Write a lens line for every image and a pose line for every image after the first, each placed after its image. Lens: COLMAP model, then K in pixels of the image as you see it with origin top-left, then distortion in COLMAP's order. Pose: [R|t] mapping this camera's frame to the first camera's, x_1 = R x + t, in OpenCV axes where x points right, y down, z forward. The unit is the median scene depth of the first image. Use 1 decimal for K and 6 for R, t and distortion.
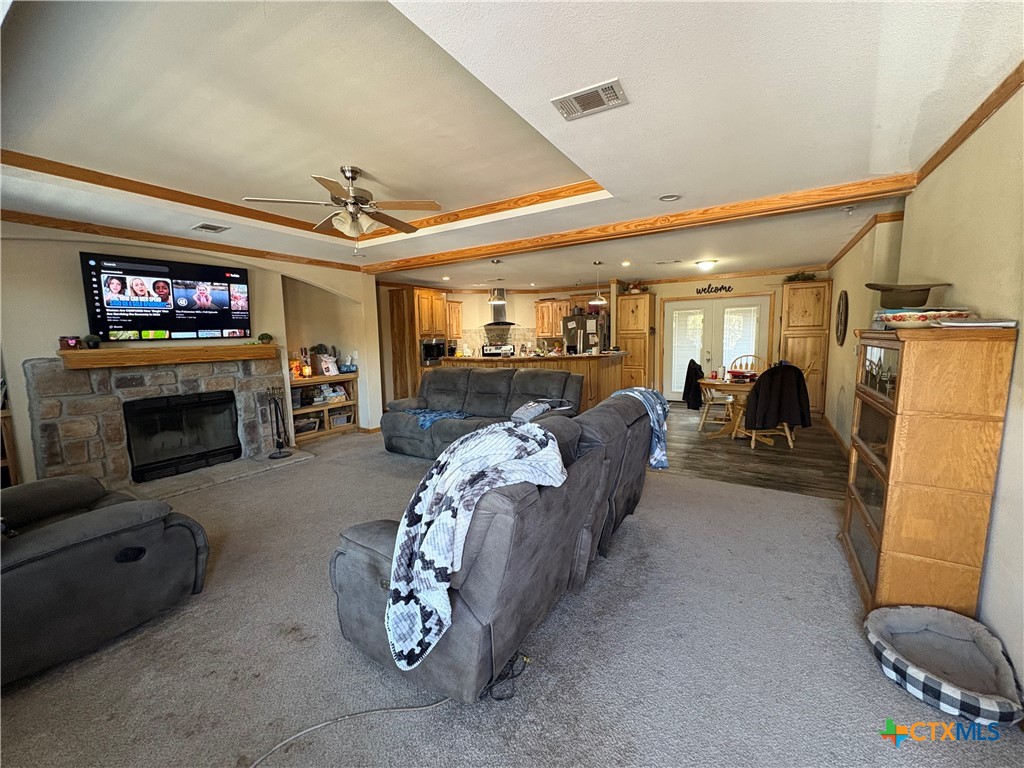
lens RADIAL K [[407.7, 0, 512.4], [0, 407.7, 383.1], [0, 0, 1]] dist [0.000789, 0.000245]
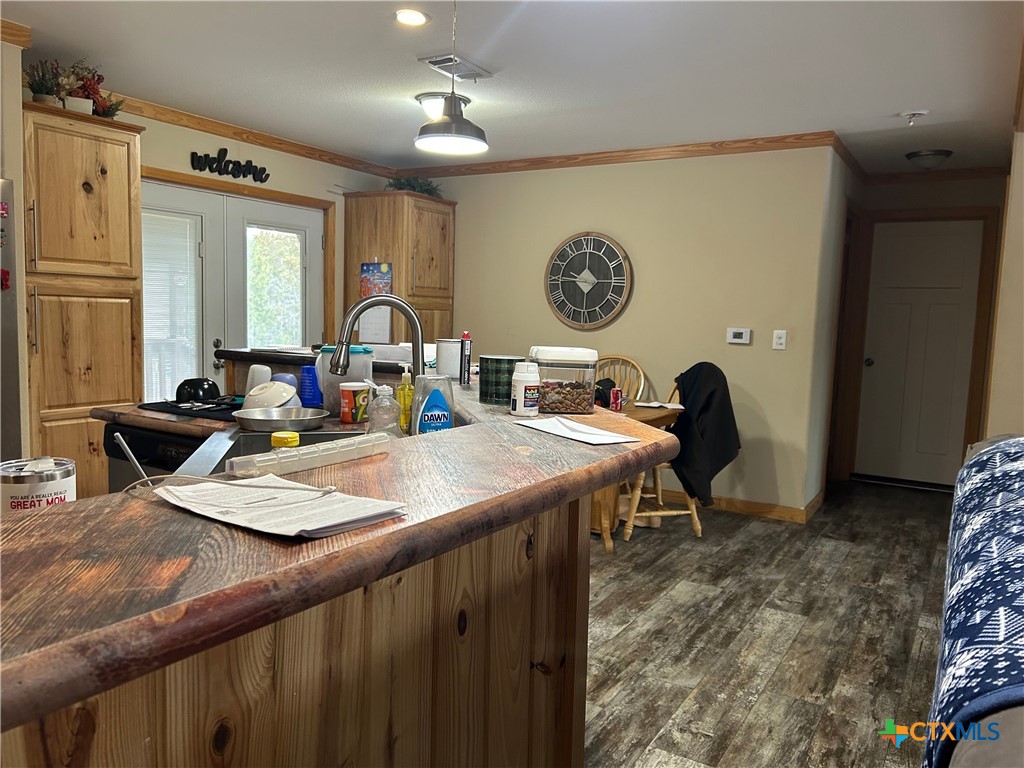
lens RADIAL K [[783.3, 0, 512.0], [0, 783.3, 384.0], [0, 0, 1]] dist [0.058700, -0.003382]
pose [[-0.010062, -0.072642, 0.997307, -0.215266], [0.082646, 0.993885, 0.073227, -0.074710], [-0.996528, 0.083160, -0.003997, 0.800245]]
